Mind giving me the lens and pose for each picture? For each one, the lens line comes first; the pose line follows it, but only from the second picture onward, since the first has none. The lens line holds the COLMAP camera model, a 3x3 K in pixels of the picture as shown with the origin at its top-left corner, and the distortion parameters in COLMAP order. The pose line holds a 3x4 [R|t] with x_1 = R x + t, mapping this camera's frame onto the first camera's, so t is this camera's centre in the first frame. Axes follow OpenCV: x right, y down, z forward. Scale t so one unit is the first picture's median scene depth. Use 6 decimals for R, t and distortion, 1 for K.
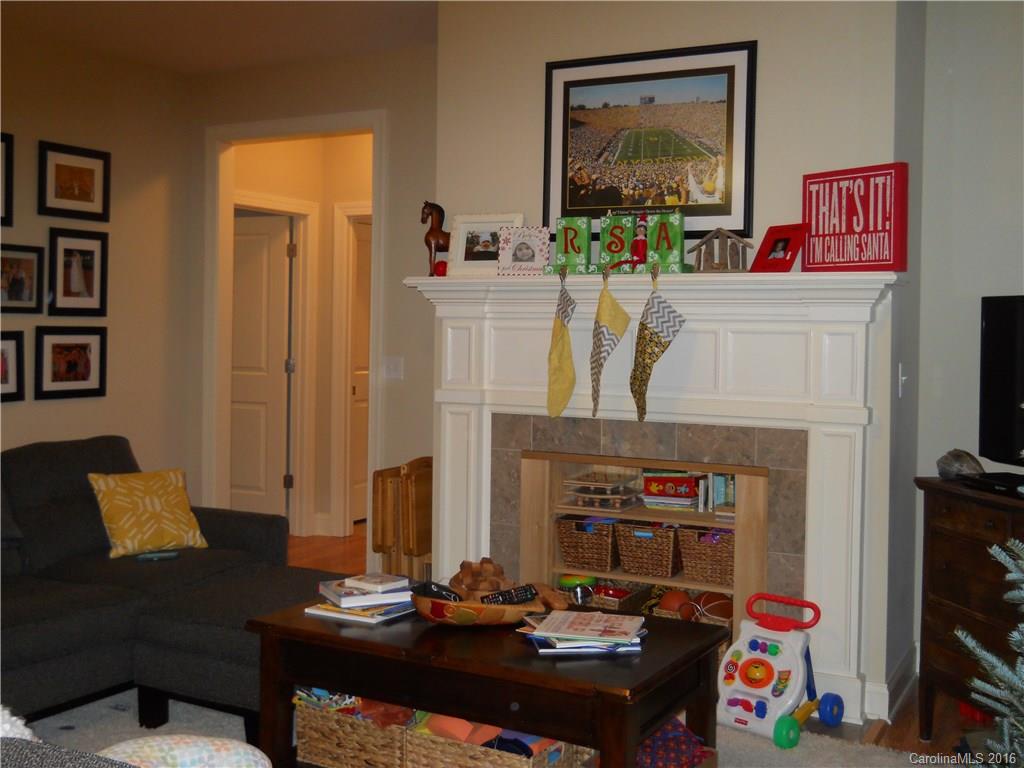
lens RADIAL K [[1139.2, 0, 478.8], [0, 1139.2, 371.5], [0, 0, 1]] dist [-0.008314, 0.000000]
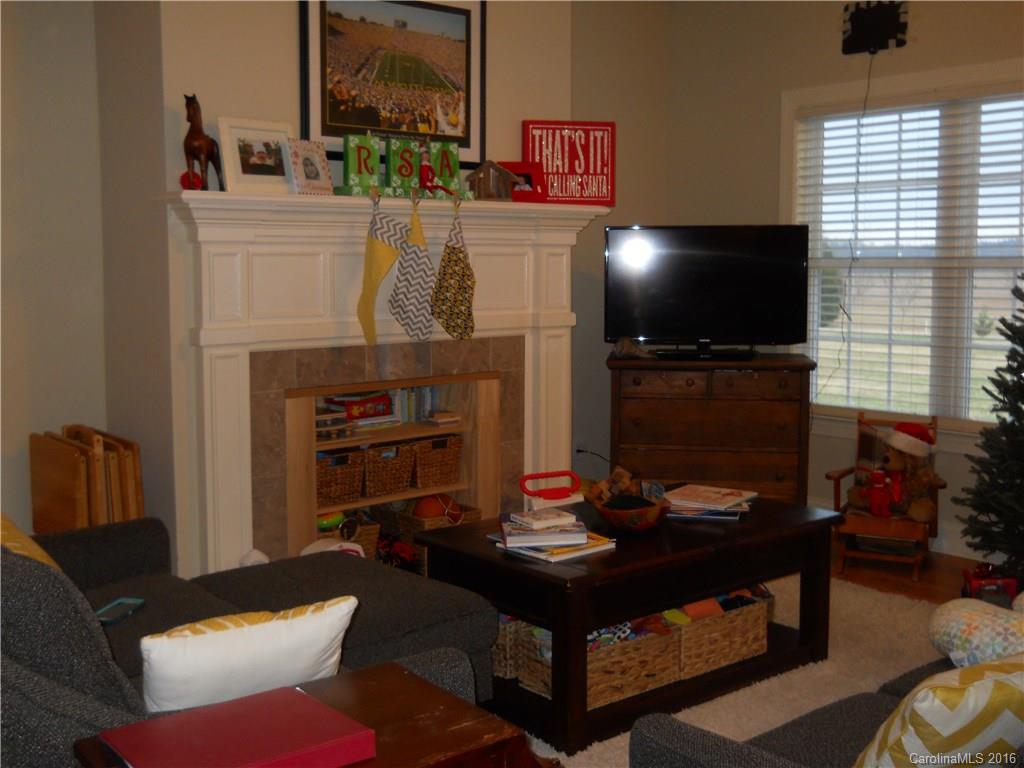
lens RADIAL K [[1139.2, 0, 519.7], [0, 1139.2, 383.9], [0, 0, 1]] dist [-0.008314, 0.000000]
pose [[0.339631, -0.121677, 0.932655, -0.798801], [0.039971, 0.992568, 0.114938, -0.034385], [-0.939709, -0.001757, 0.341971, 0.561560]]
